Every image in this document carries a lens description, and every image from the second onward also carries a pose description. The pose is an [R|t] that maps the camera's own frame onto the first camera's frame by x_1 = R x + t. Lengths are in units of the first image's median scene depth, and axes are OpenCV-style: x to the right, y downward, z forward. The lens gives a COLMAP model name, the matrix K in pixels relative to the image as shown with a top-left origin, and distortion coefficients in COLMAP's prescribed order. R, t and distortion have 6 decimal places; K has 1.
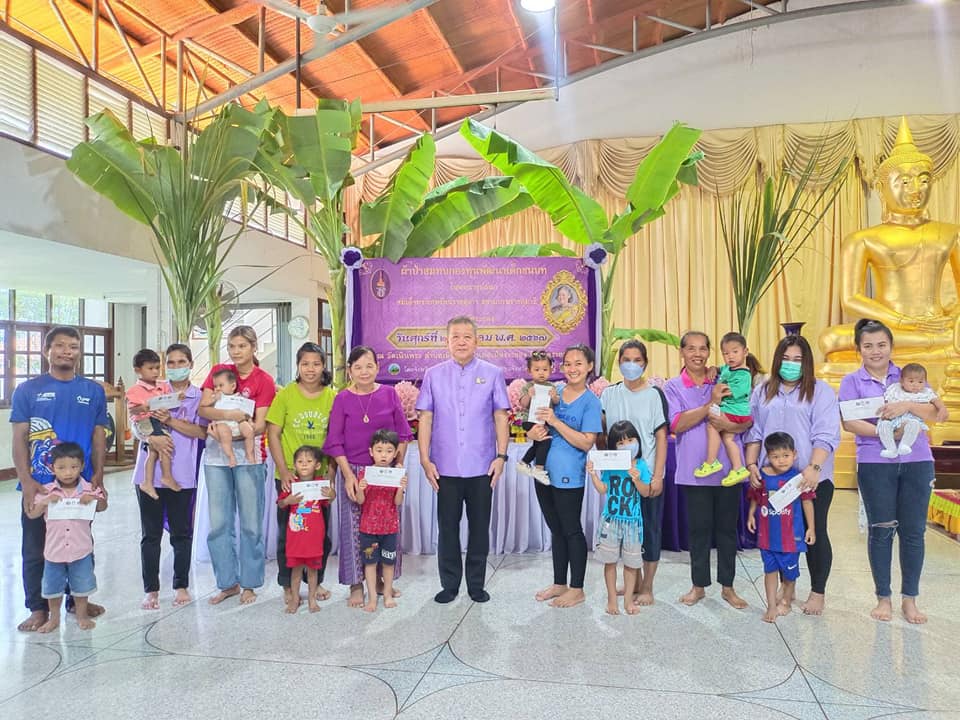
lens RADIAL K [[709.4, 0, 480.0], [0, 709.4, 360.0], [0, 0, 1]] dist [0.042498, -0.050223]
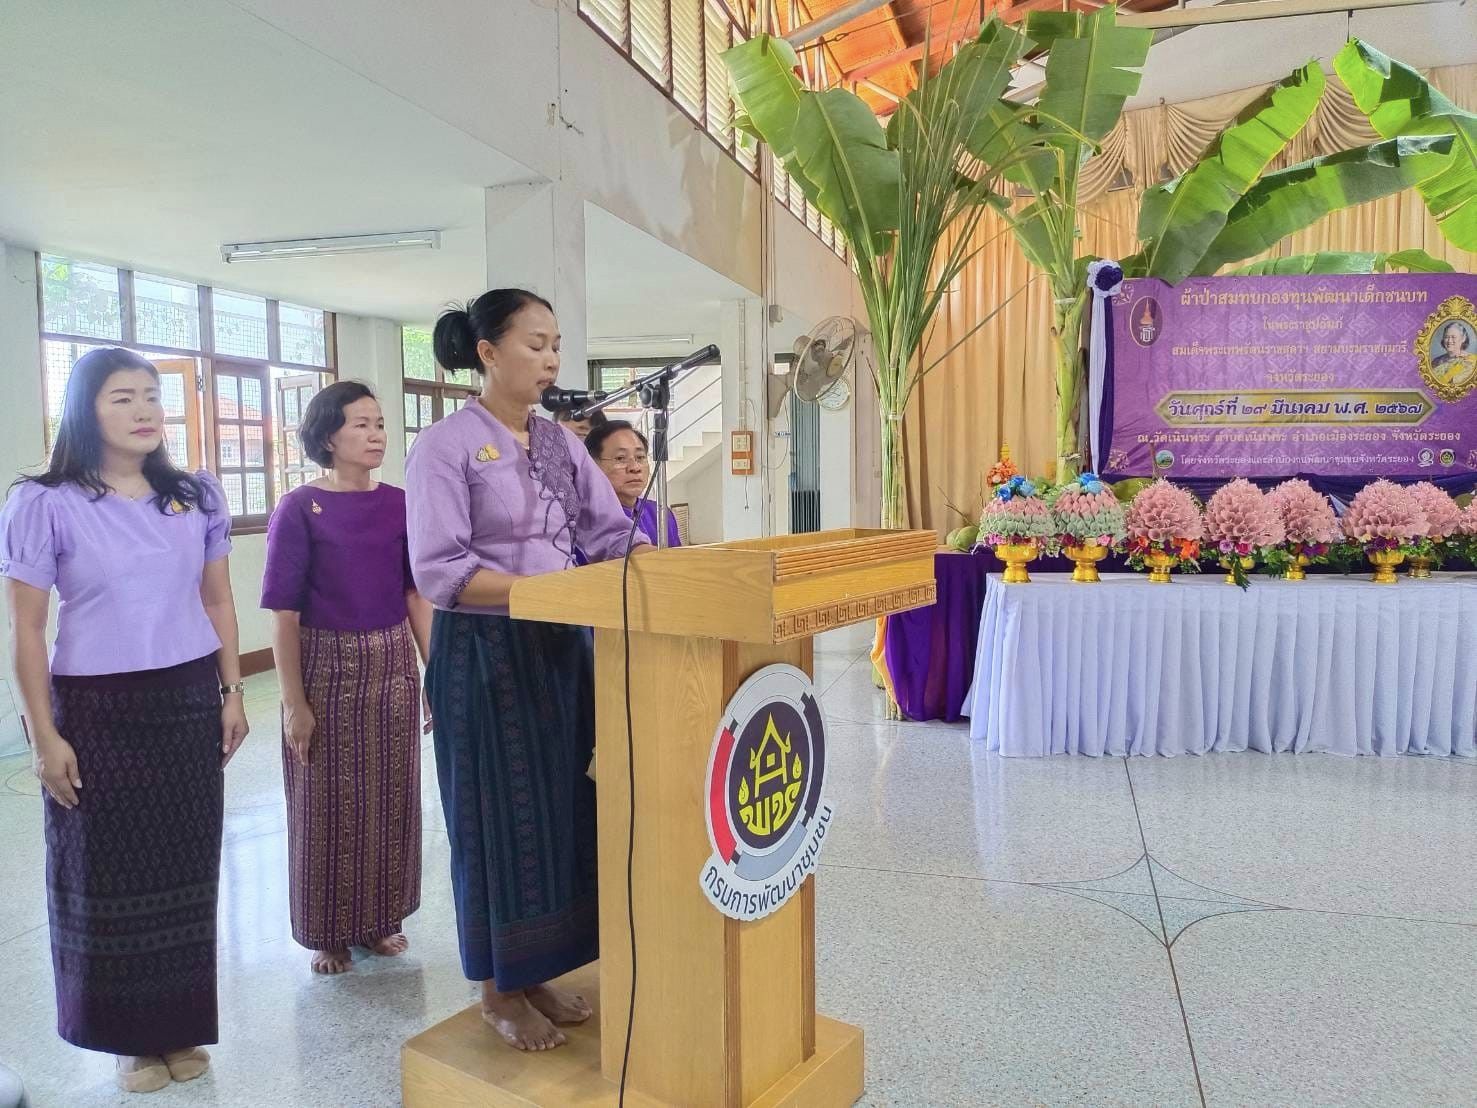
lens RADIAL K [[1099.0, 0, 738.5], [0, 1099.0, 554.0], [0, 0, 1]] dist [0.043233, -0.061444]
pose [[0.997207, 0.011655, -0.073770, -0.419721], [-0.004456, 0.995274, 0.097009, 0.003299], [0.074552, -0.096409, 0.992546, 0.002258]]
